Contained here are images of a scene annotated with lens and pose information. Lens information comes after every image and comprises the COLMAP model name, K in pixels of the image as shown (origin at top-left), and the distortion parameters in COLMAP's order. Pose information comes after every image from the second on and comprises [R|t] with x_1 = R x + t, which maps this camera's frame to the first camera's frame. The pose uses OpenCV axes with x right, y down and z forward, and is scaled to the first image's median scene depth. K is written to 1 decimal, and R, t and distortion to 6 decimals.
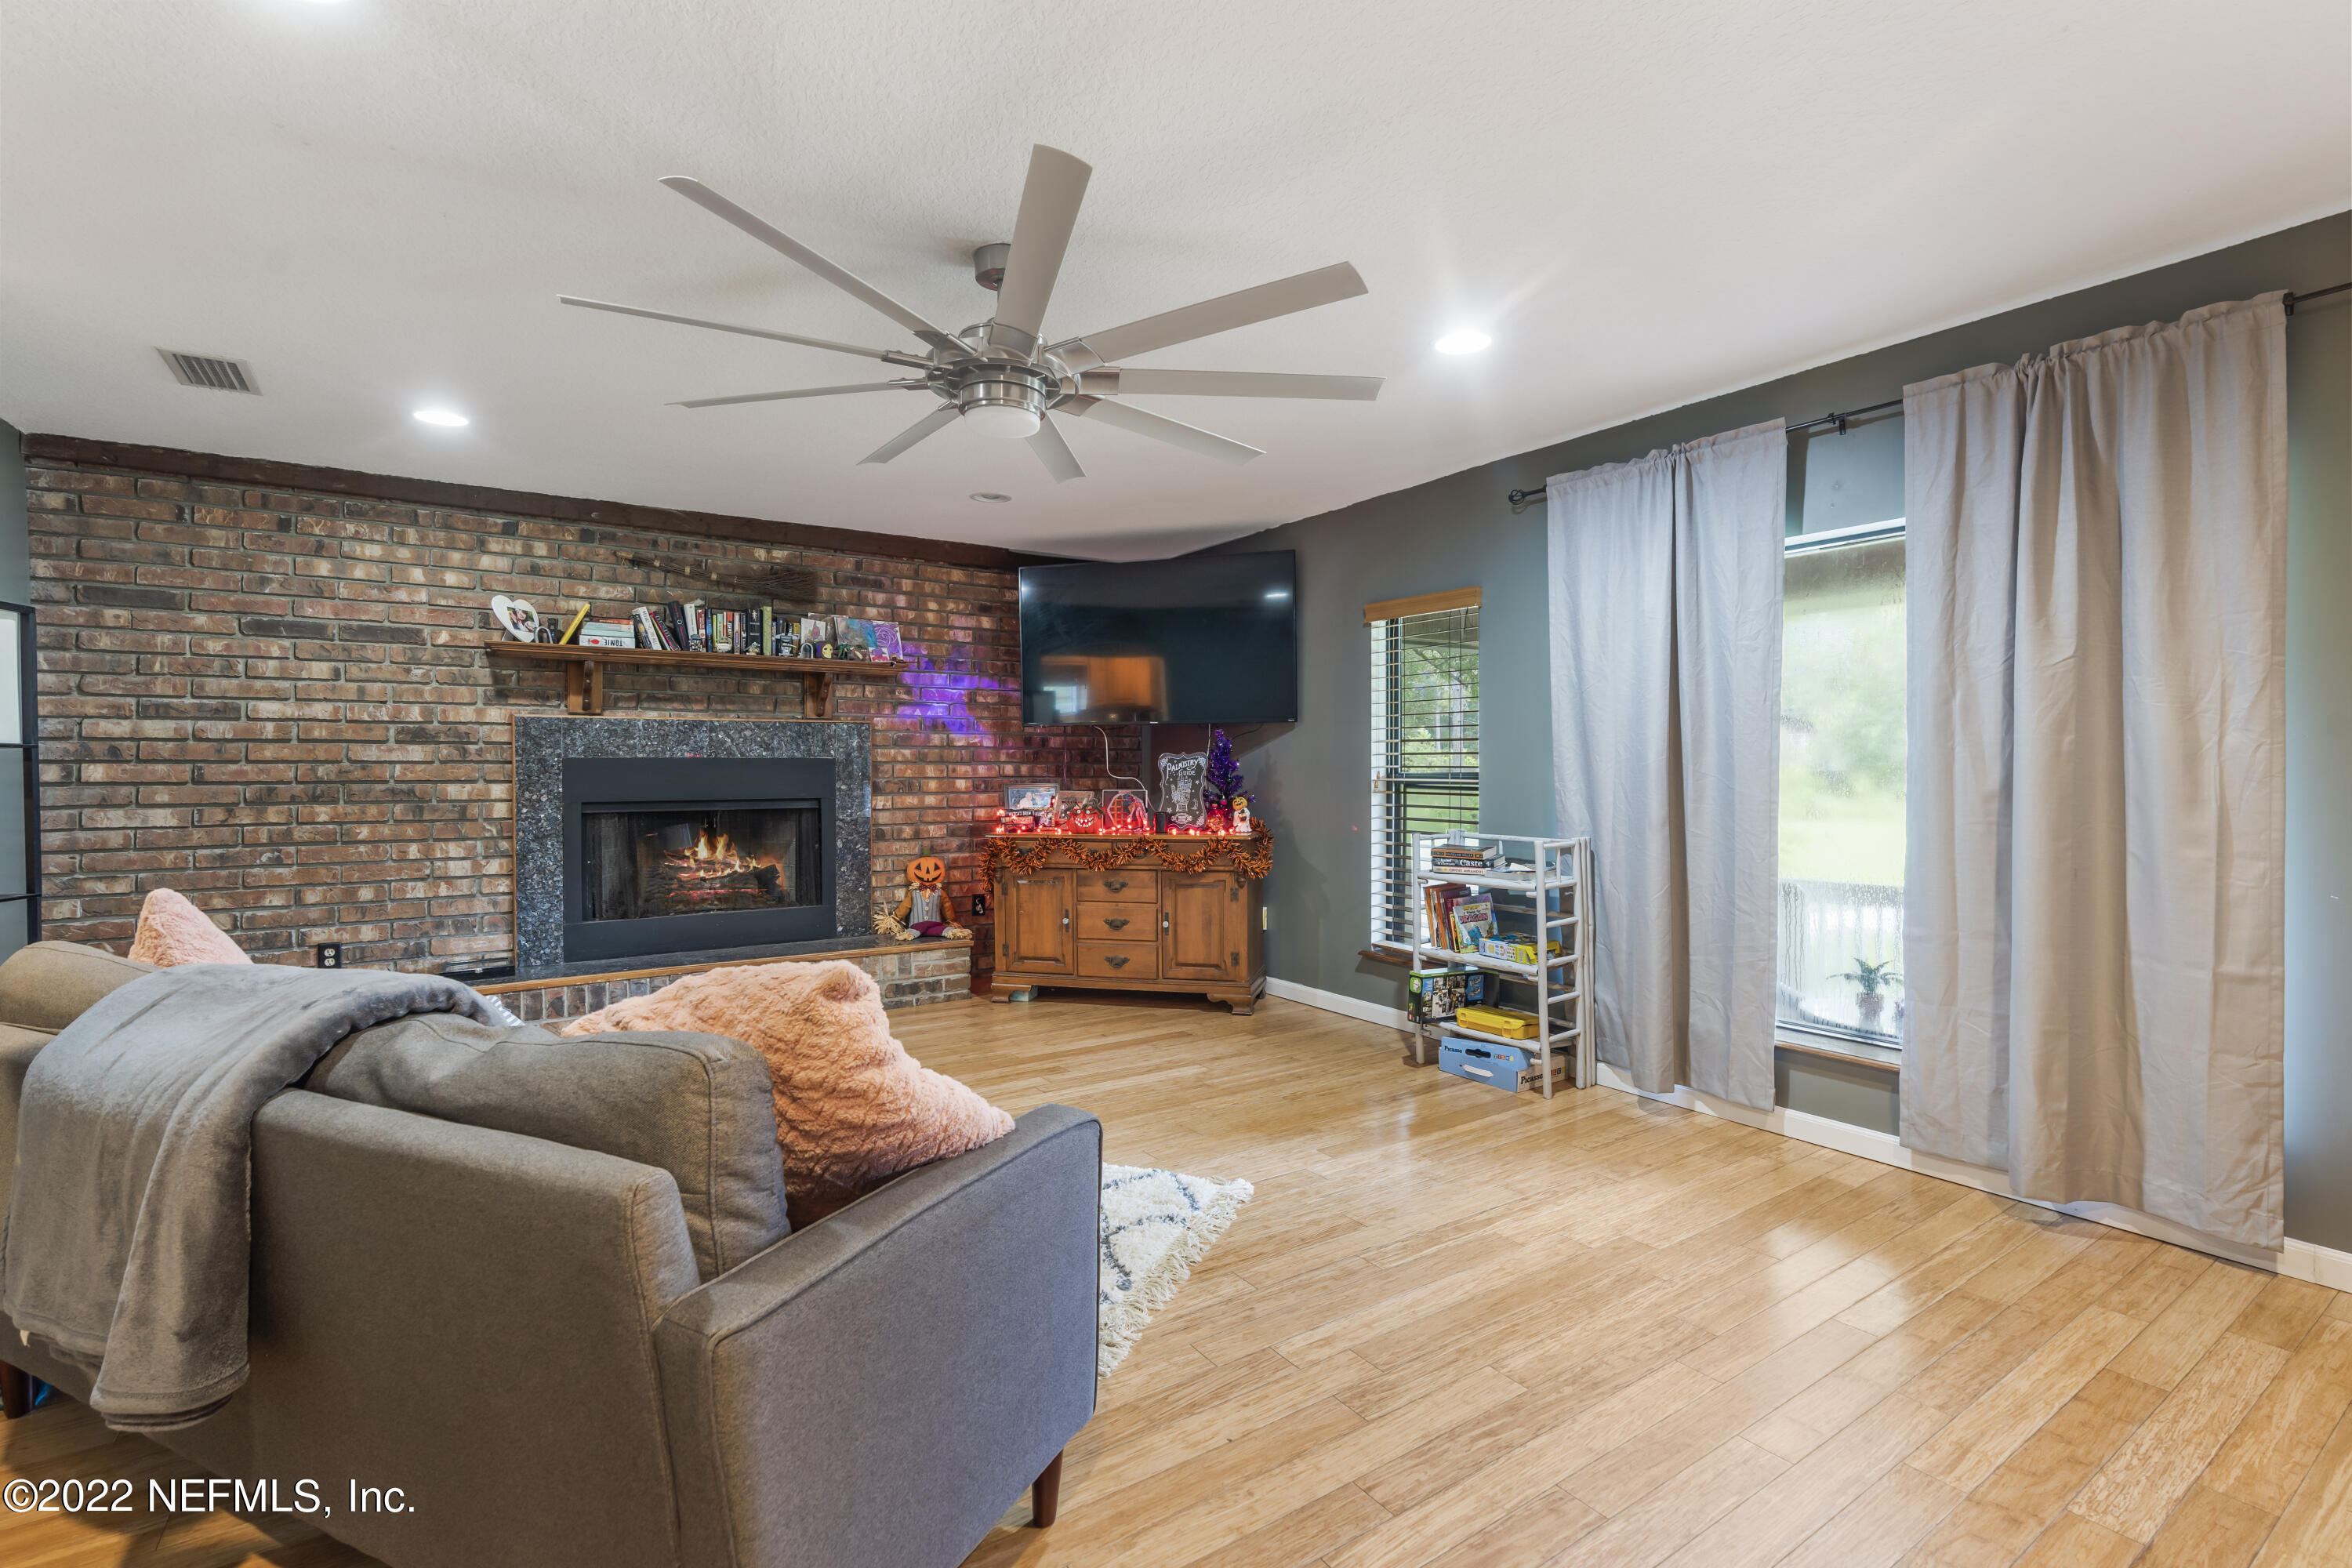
lens RADIAL K [[1074.7, 0, 1163.1], [0, 1074.7, 776.9], [0, 0, 1]] dist [-0.007686, 0.001793]
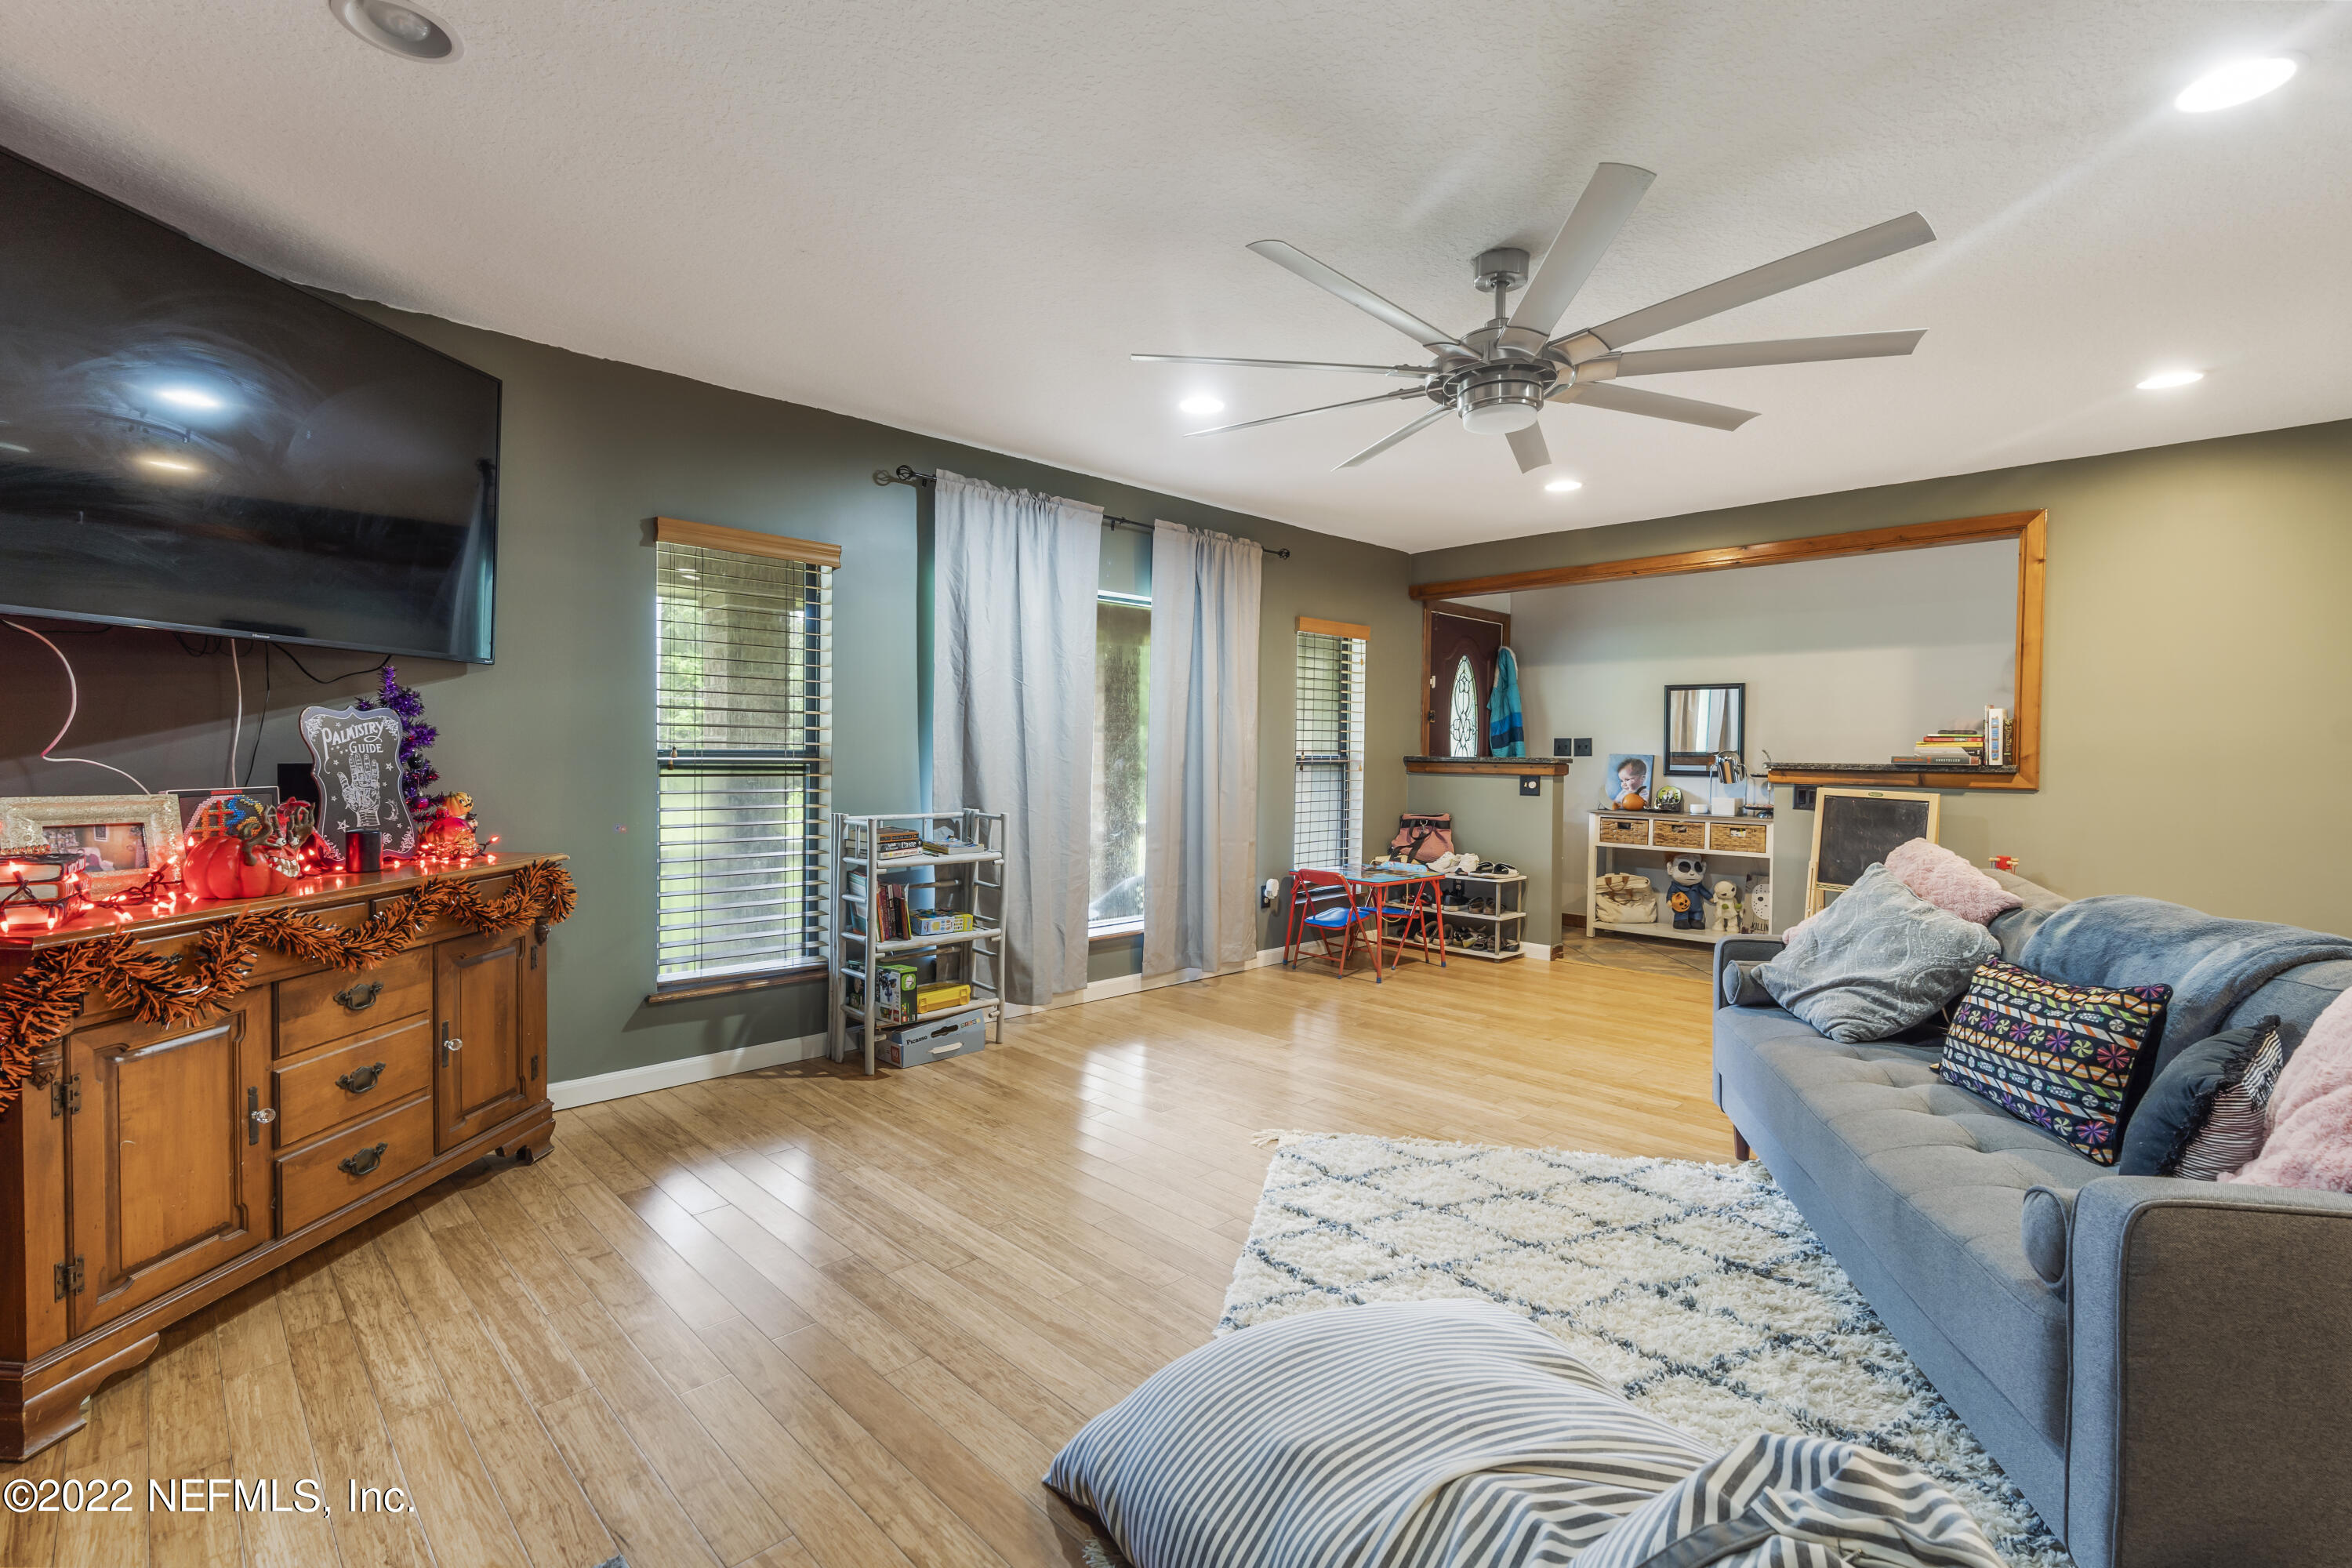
lens RADIAL K [[1074.7, 0, 1172.9], [0, 1074.7, 771.8], [0, 0, 1]] dist [-0.007686, 0.001793]
pose [[-0.194381, -0.017769, 0.980765, -0.581166], [0.002166, 0.999826, 0.018544, -0.001575], [-0.980924, 0.005729, -0.194309, 0.790187]]
